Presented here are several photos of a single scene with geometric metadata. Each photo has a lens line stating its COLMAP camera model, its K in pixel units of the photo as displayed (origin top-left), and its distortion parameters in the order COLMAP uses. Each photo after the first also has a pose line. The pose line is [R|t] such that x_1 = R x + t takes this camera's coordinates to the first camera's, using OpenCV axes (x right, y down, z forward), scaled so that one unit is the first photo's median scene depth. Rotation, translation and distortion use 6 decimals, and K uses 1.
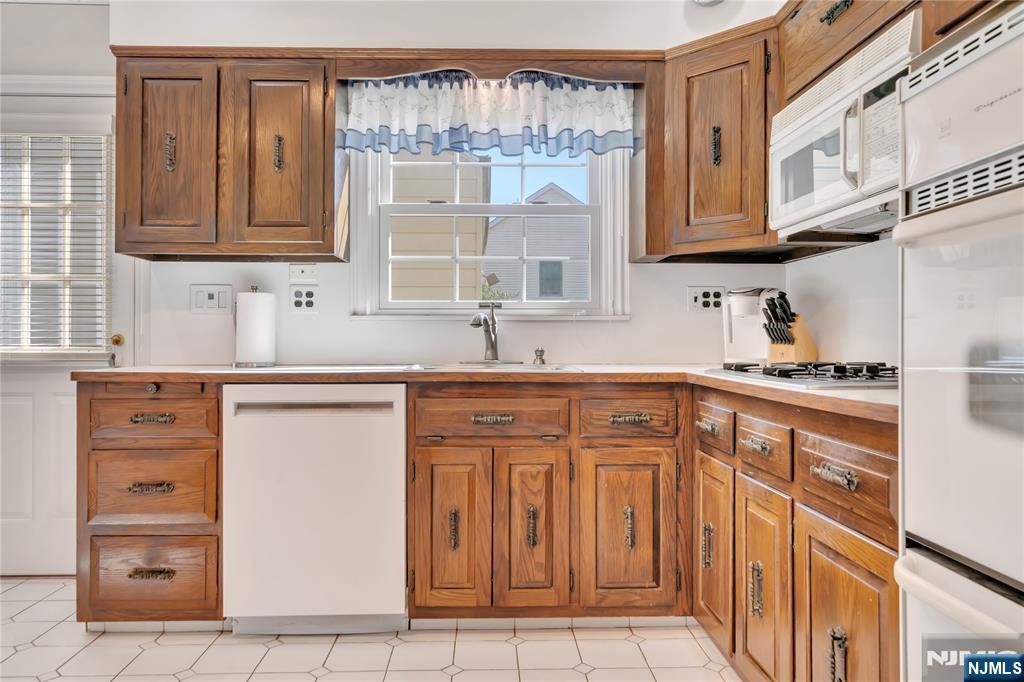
lens RADIAL K [[701.2, 0, 512.0], [0, 701.2, 341.0], [0, 0, 1]] dist [0.001459, -0.000225]
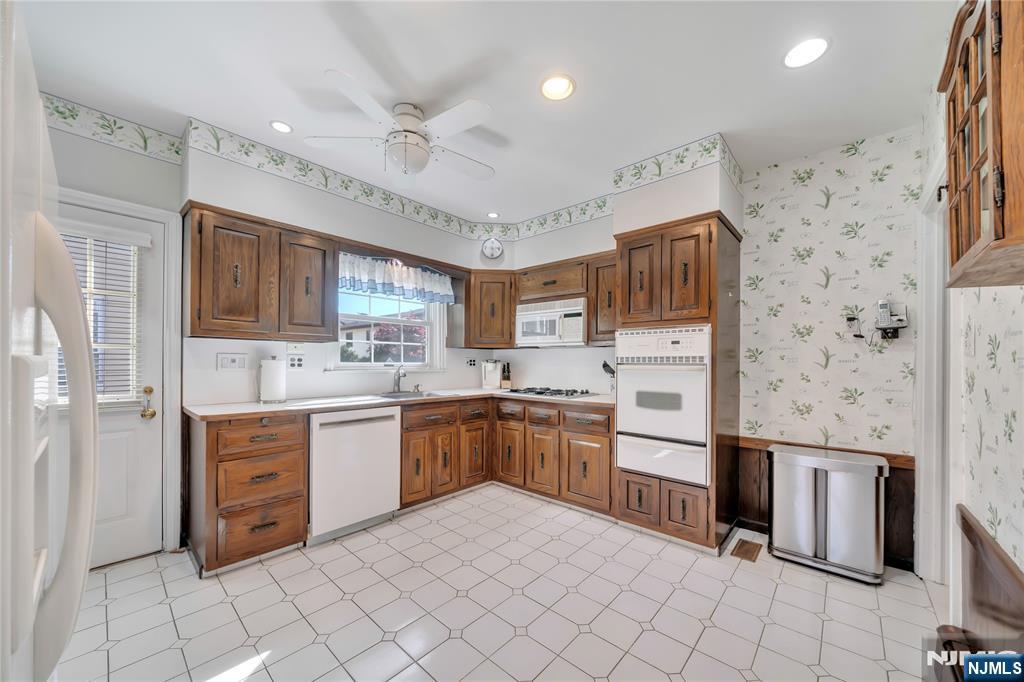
lens RADIAL K [[373.5, 0, 525.9], [0, 373.5, 363.7], [0, 0, 1]] dist [0.000298, 0.000028]
pose [[0.681942, 0.000237, 0.731406, -0.718411], [-0.004757, 0.999980, 0.004112, -0.076448], [-0.731391, -0.006284, 0.681930, -0.100121]]
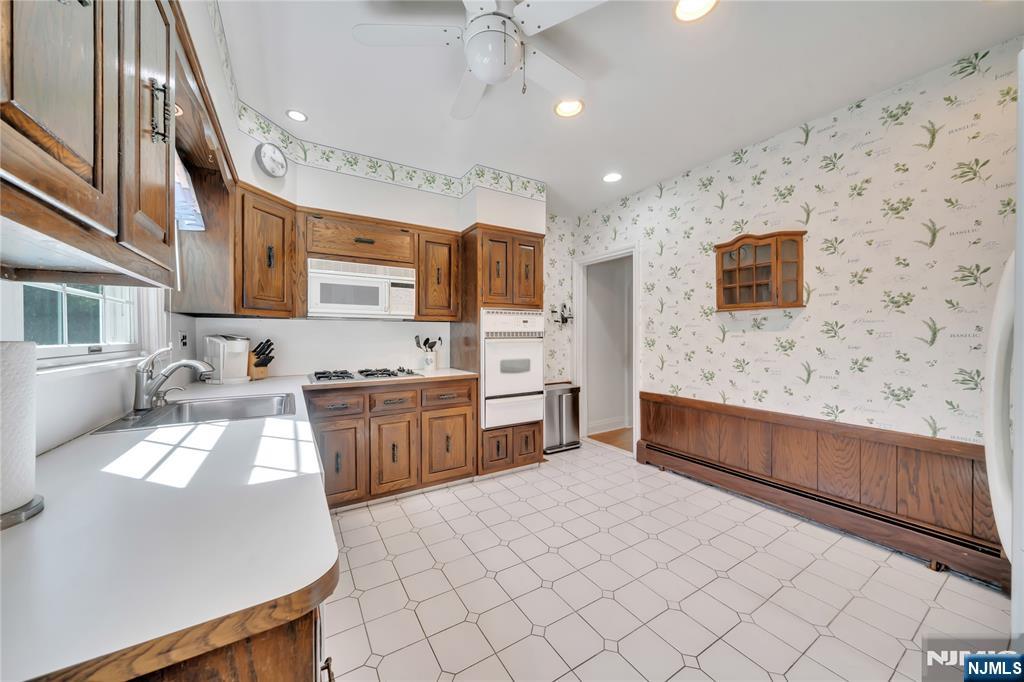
lens RADIAL K [[354.8, 0, 508.1], [0, 354.8, 340.9], [0, 0, 1]] dist [-0.000328, 0.000027]
pose [[-0.486277, -0.011451, 0.873730, -0.804047], [0.004365, 0.999870, 0.015533, -0.081816], [-0.873794, 0.011367, -0.486164, 0.944776]]
